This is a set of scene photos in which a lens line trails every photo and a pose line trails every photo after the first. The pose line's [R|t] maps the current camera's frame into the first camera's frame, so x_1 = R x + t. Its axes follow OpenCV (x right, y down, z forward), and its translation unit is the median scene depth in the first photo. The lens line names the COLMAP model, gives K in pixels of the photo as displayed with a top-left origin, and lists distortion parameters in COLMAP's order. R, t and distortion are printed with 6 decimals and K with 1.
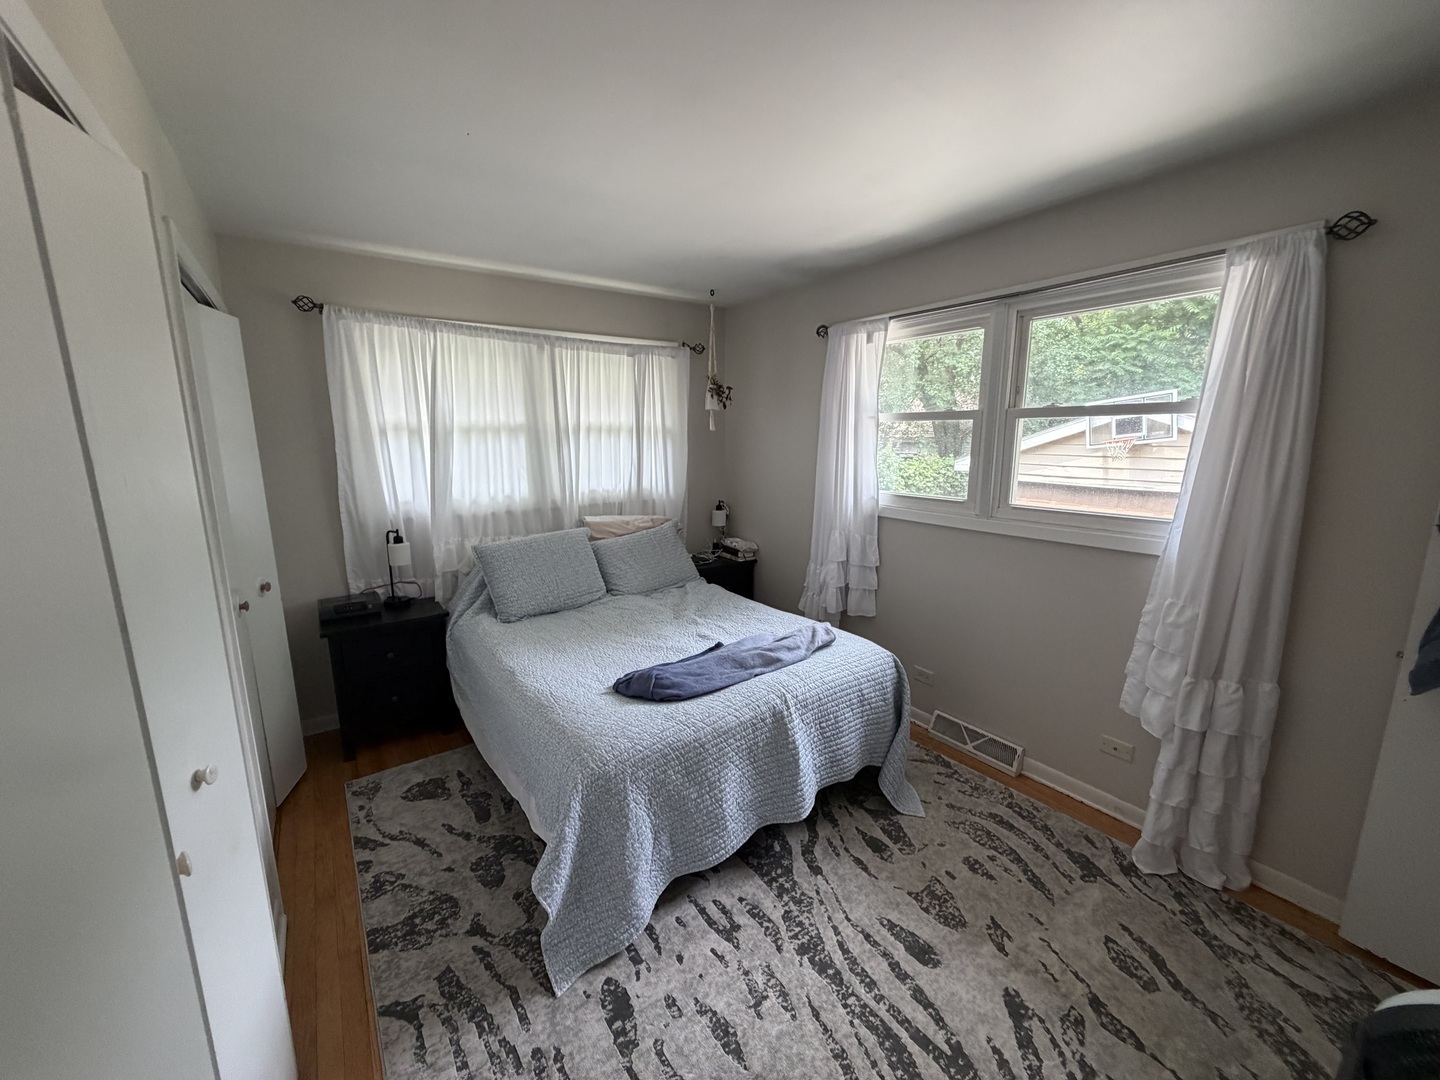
lens RADIAL K [[572.4, 0, 716.2], [0, 572.4, 540.7], [0, 0, 1]] dist [-0.002916, -0.000237]
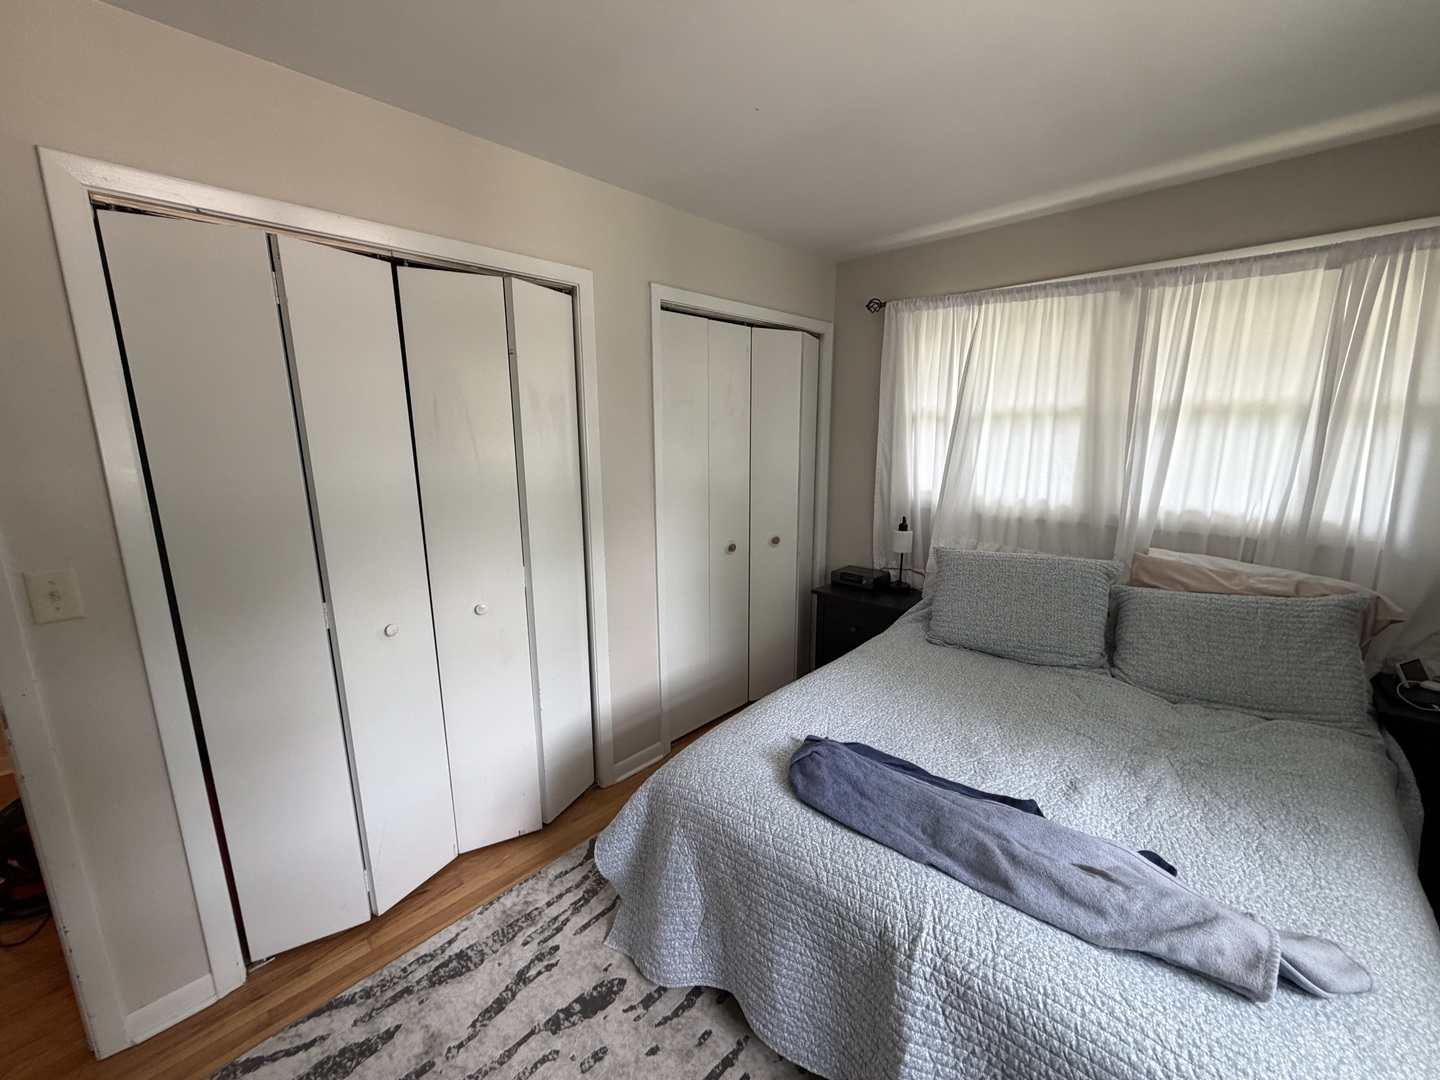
lens RADIAL K [[572.4, 0, 715.7], [0, 572.4, 541.4], [0, 0, 1]] dist [-0.002916, -0.000237]
pose [[0.192980, 0.192697, -0.962095, 0.362779], [-0.173381, 0.971794, 0.159862, -0.083515], [0.965763, 0.135959, 0.220947, 0.475317]]
